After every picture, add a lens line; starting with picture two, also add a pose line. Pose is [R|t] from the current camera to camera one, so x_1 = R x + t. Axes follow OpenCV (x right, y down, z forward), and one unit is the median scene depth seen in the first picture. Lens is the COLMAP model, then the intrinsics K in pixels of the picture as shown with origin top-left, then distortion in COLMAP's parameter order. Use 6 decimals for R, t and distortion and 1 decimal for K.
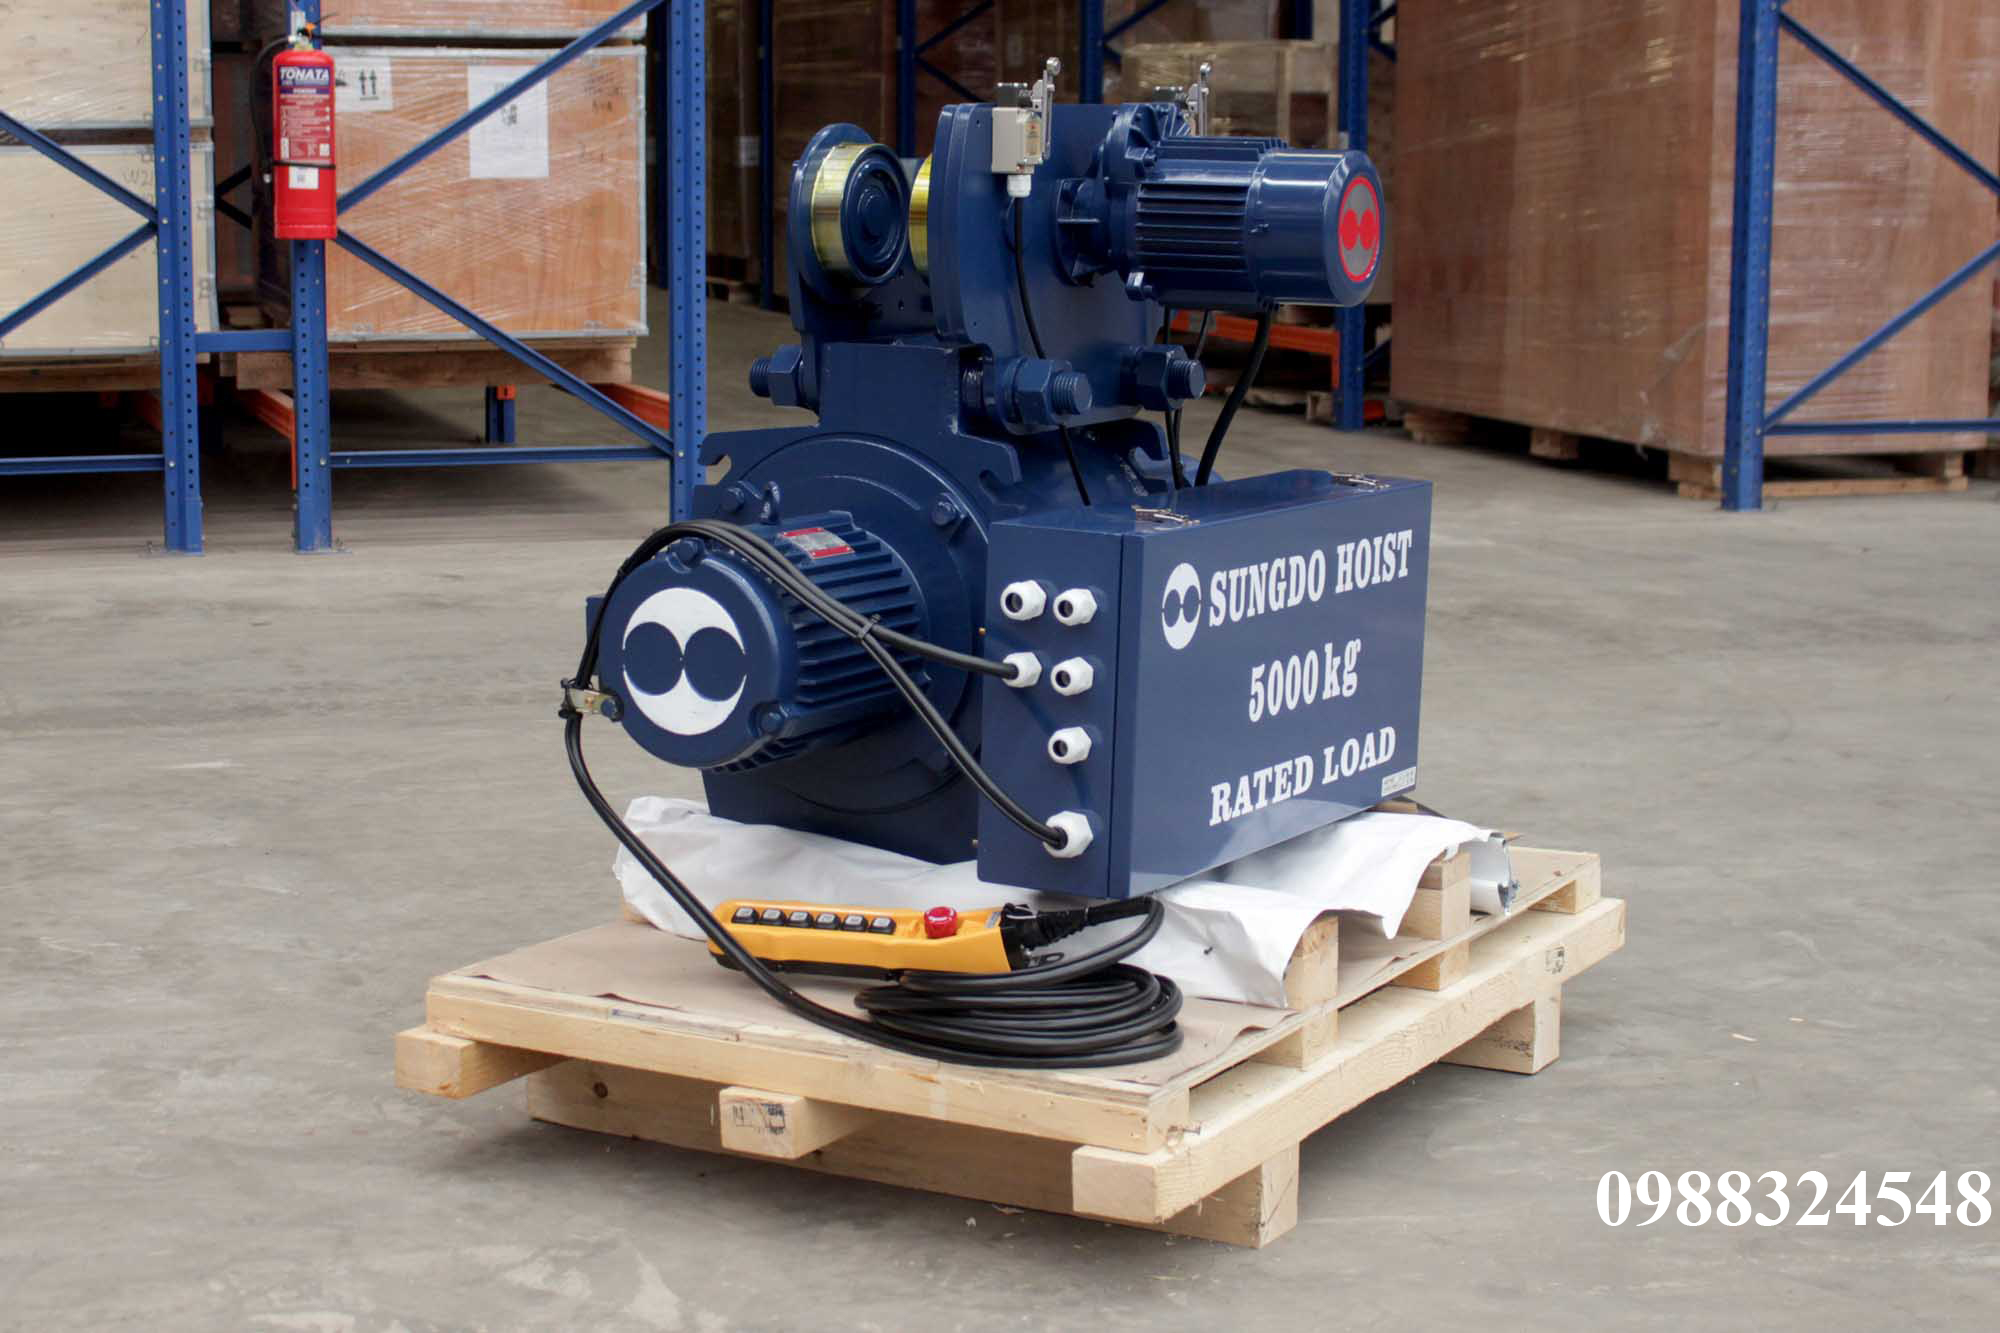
lens RADIAL K [[3530.4, 0, 971.5], [0, 3530.4, 599.4], [0, 0, 1]] dist [-0.068347, 0.000000]
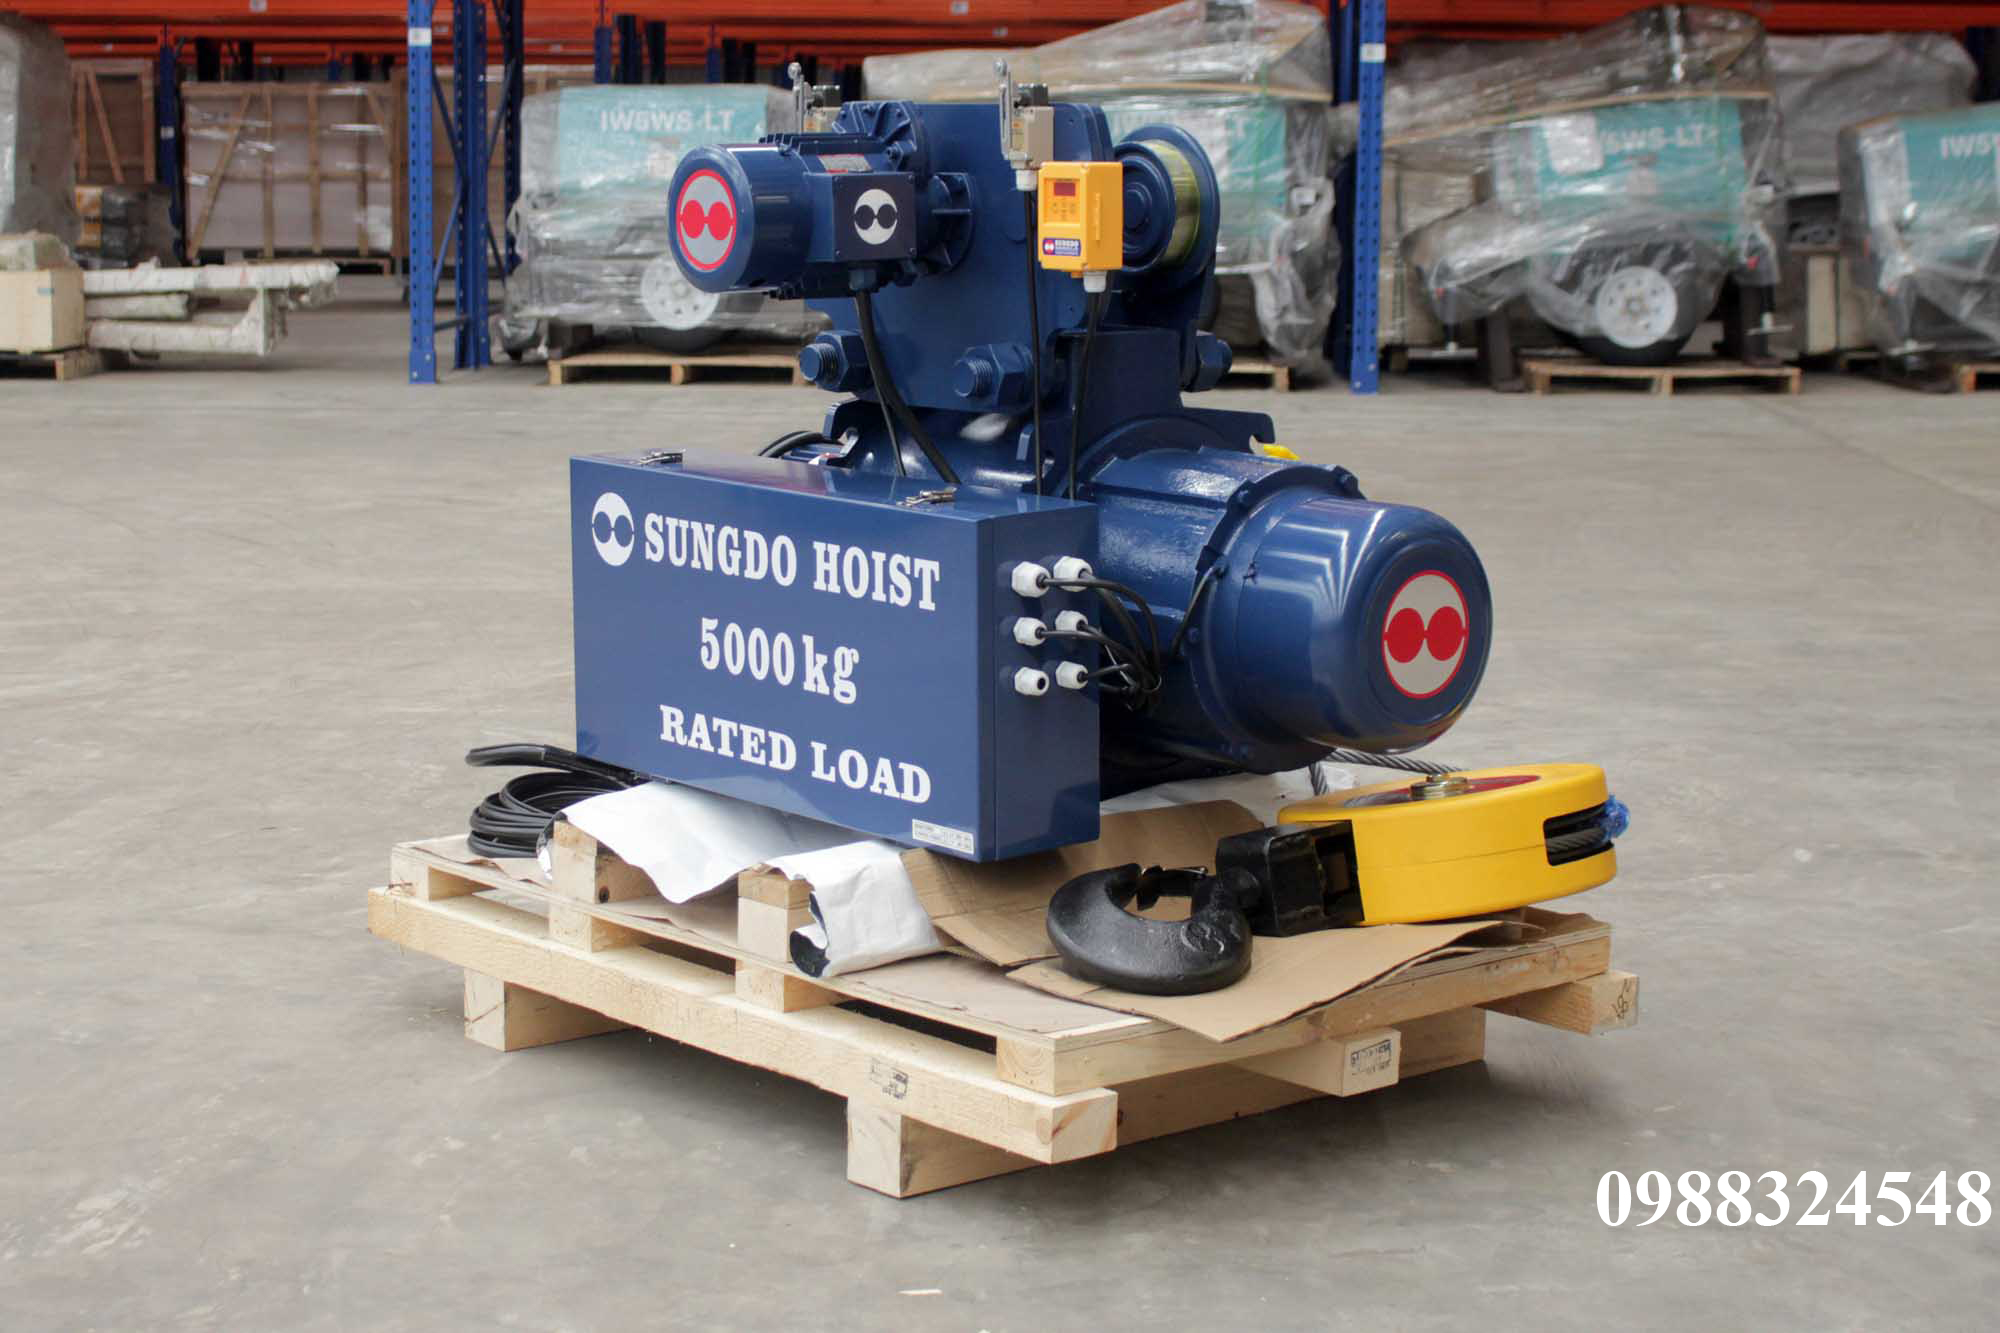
lens RADIAL K [[3530.4, 0, 972.3], [0, 3530.4, 598.7], [0, 0, 1]] dist [-0.068347, 0.000000]
pose [[-0.344924, 0.116673, -0.931351, 1.066852], [-0.132163, 0.976322, 0.171253, -0.184211], [0.929279, 0.182159, -0.321338, 1.426819]]
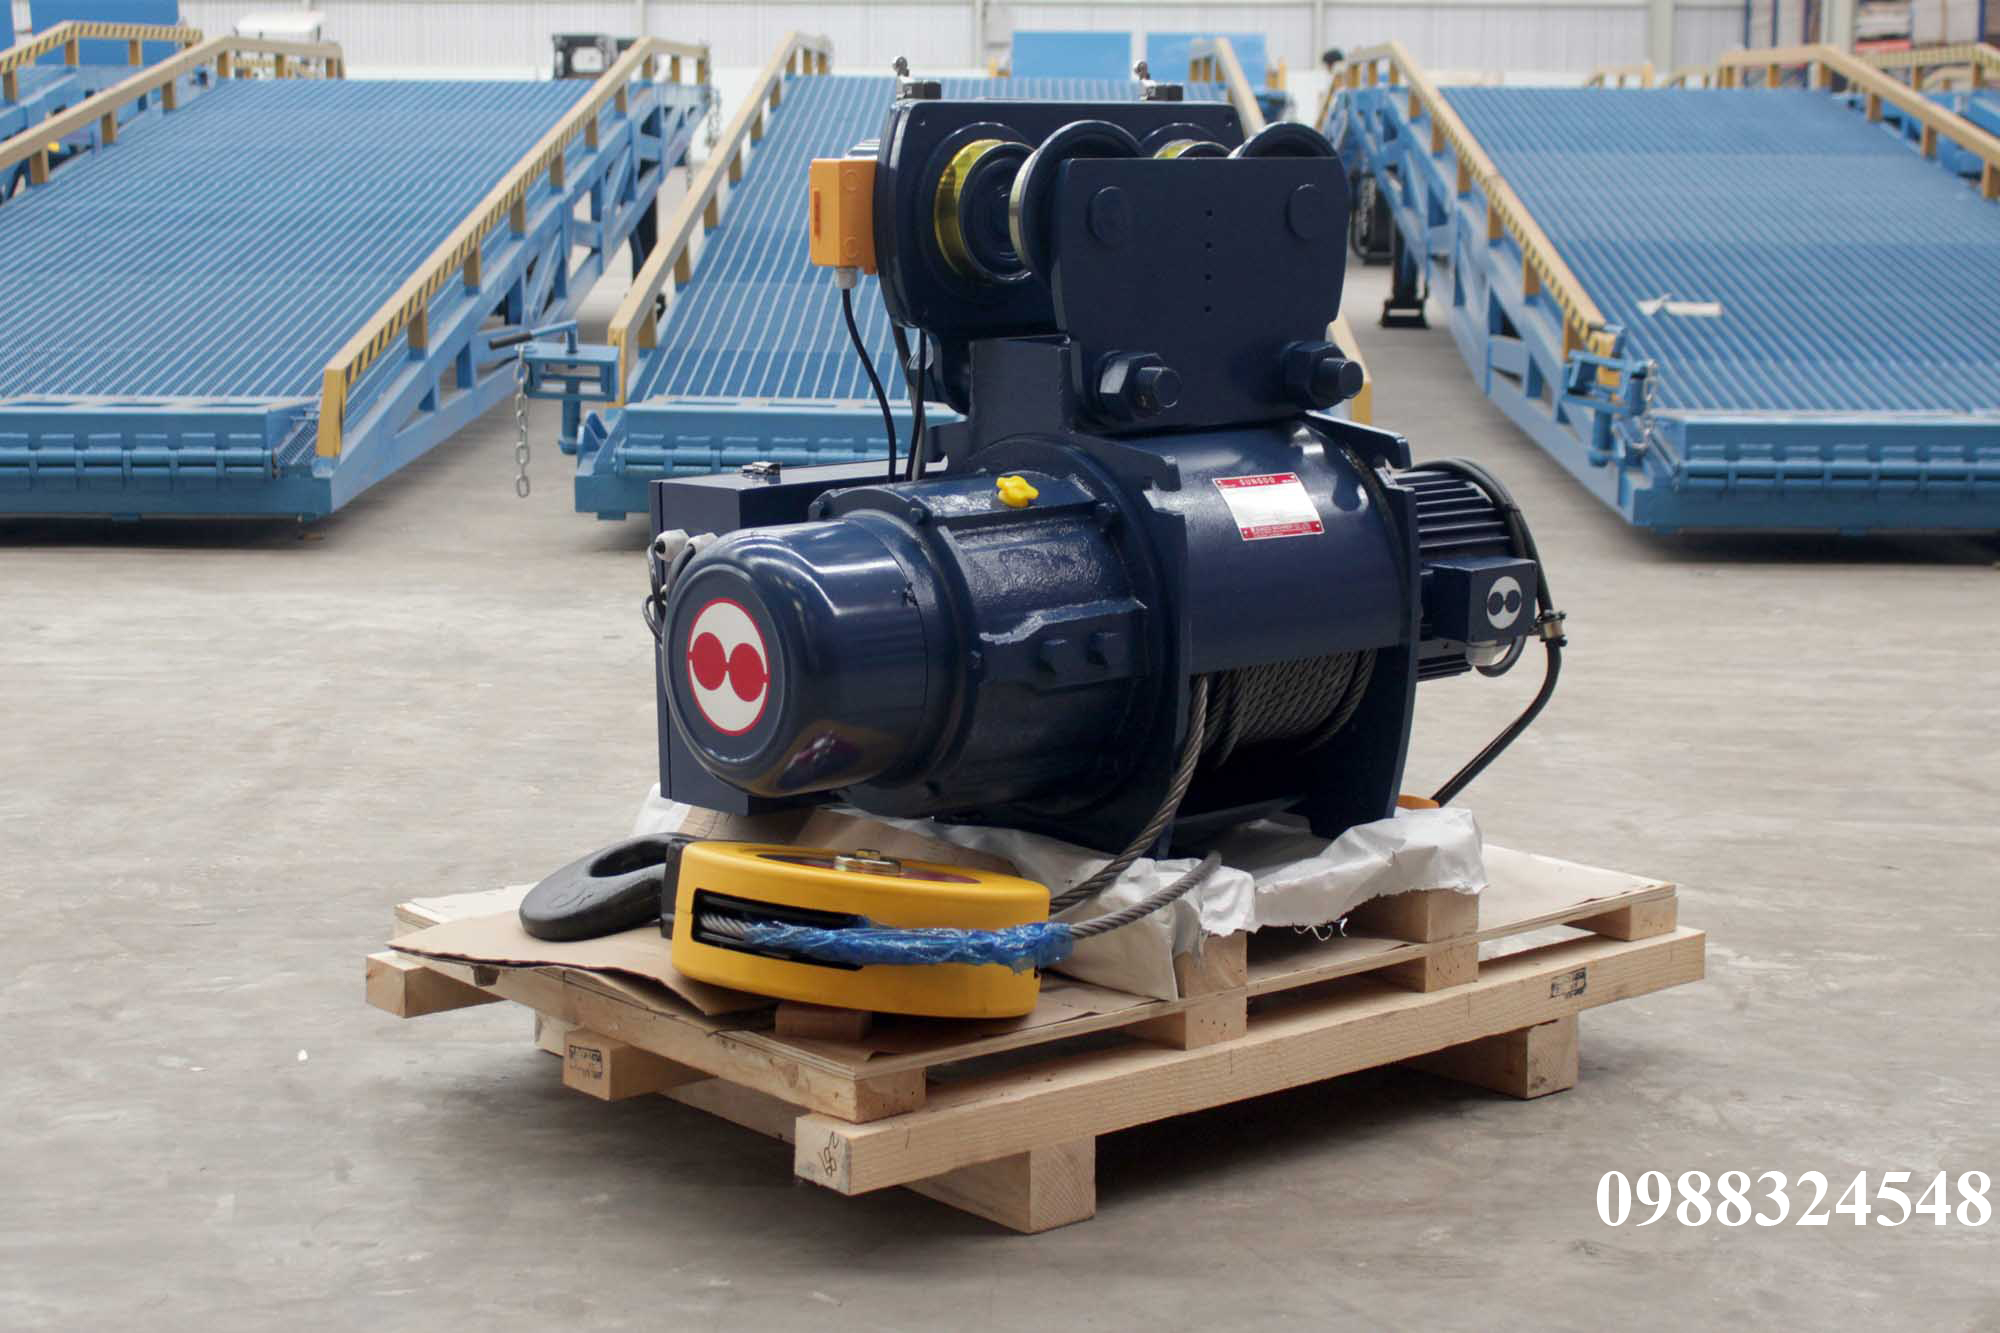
lens RADIAL K [[3530.4, 0, 967.4], [0, 3530.4, 615.6], [0, 0, 1]] dist [-0.068347, 0.000000]
pose [[-0.938375, -0.060913, 0.340209, -0.317479], [0.034879, 0.962631, 0.268560, -0.284398], [-0.343854, 0.263876, -0.901184, 2.058837]]
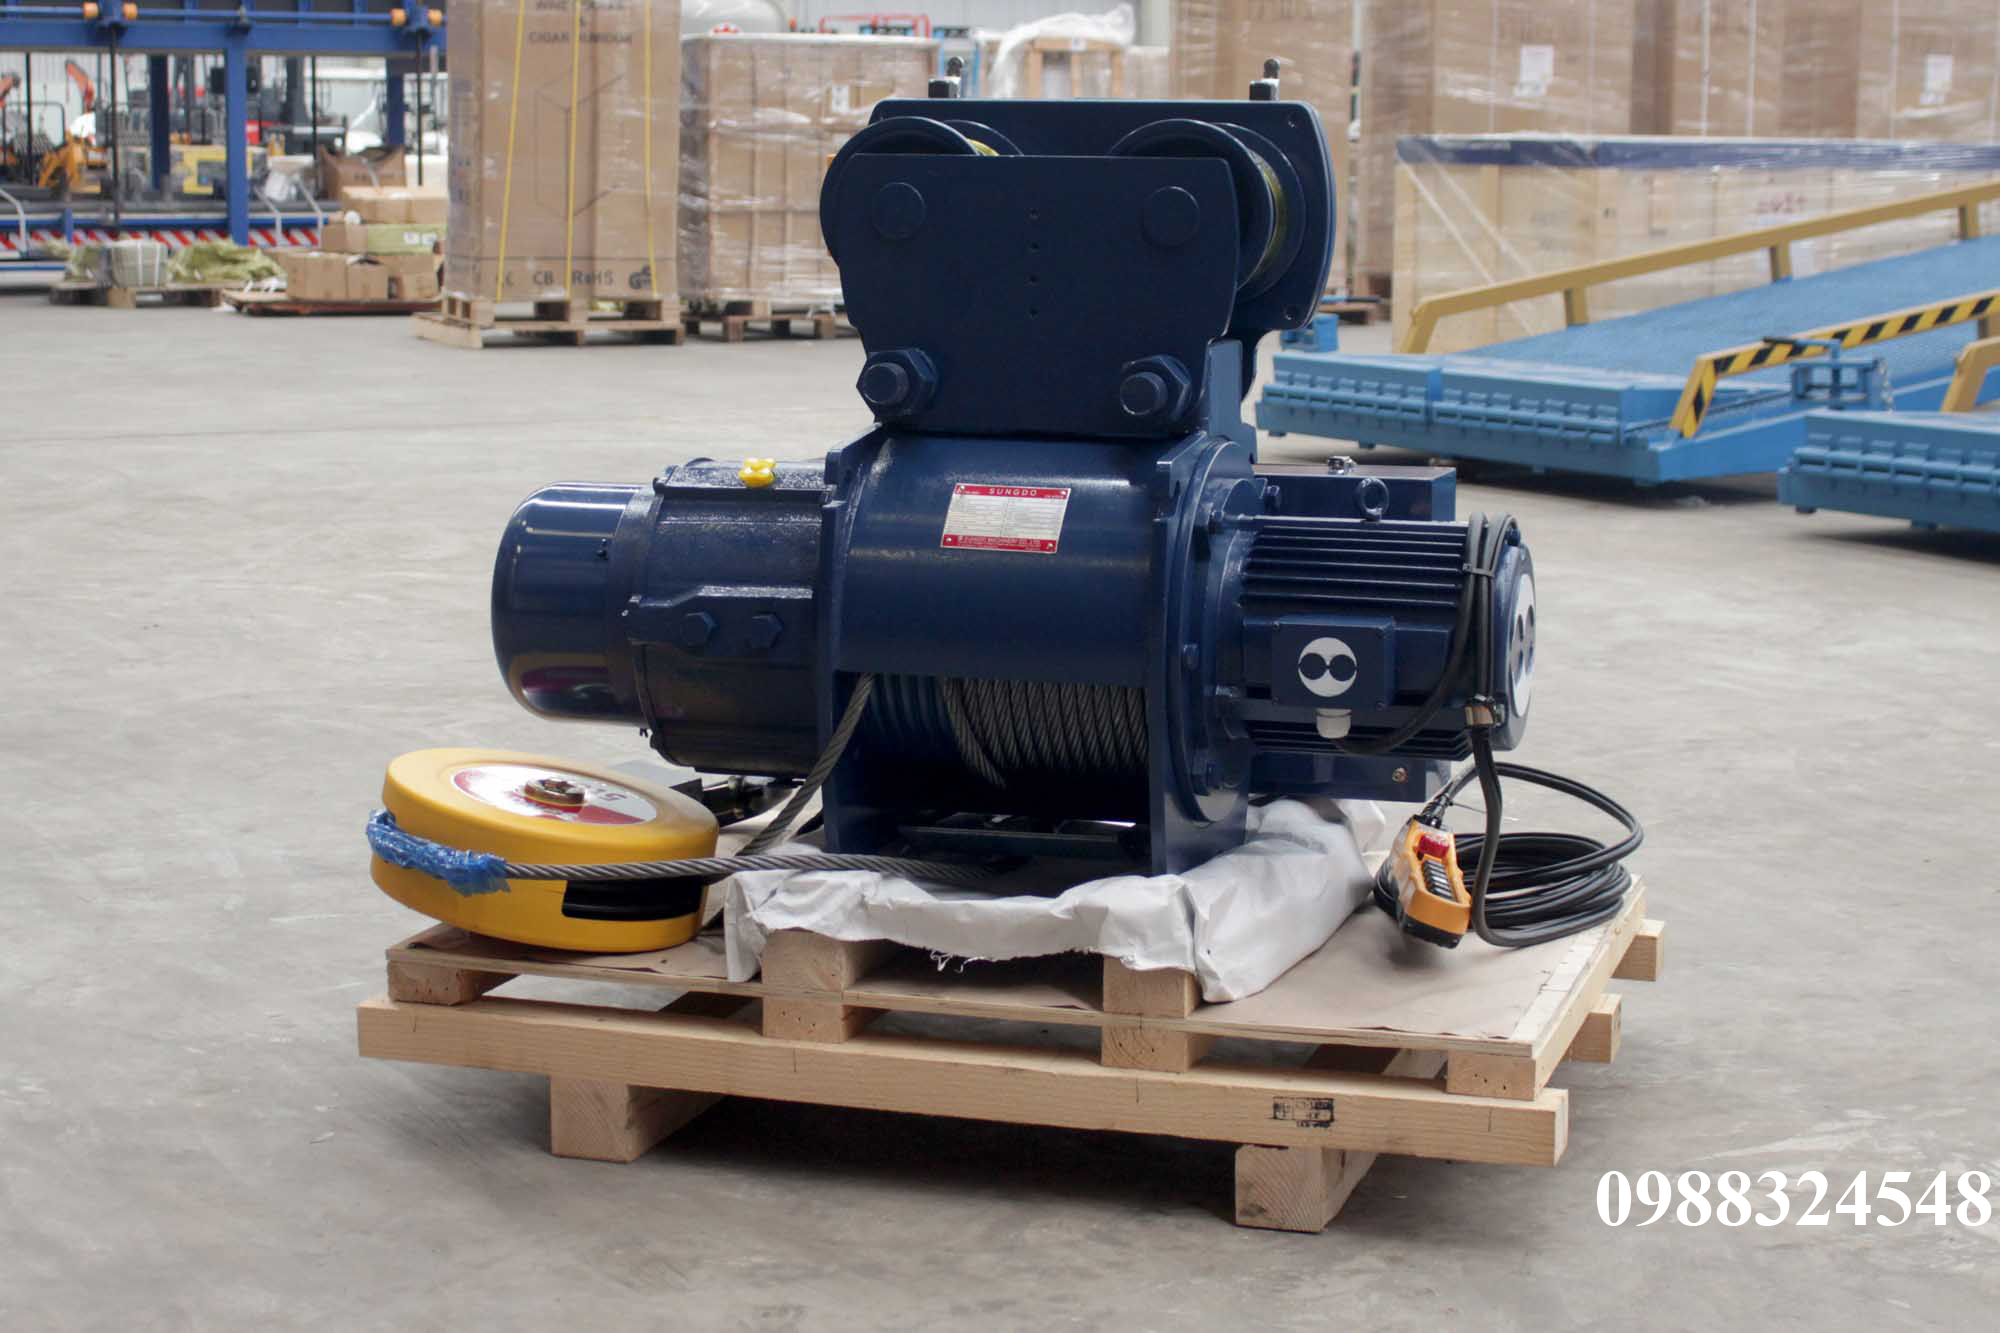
lens RADIAL K [[3530.4, 0, 968.4], [0, 3530.4, 573.6], [0, 0, 1]] dist [-0.068347, 0.000000]
pose [[-0.203191, -0.131158, 0.970315, -1.002462], [0.121371, 0.979971, 0.157880, -0.177682], [-0.971588, 0.149848, -0.183202, 1.287948]]
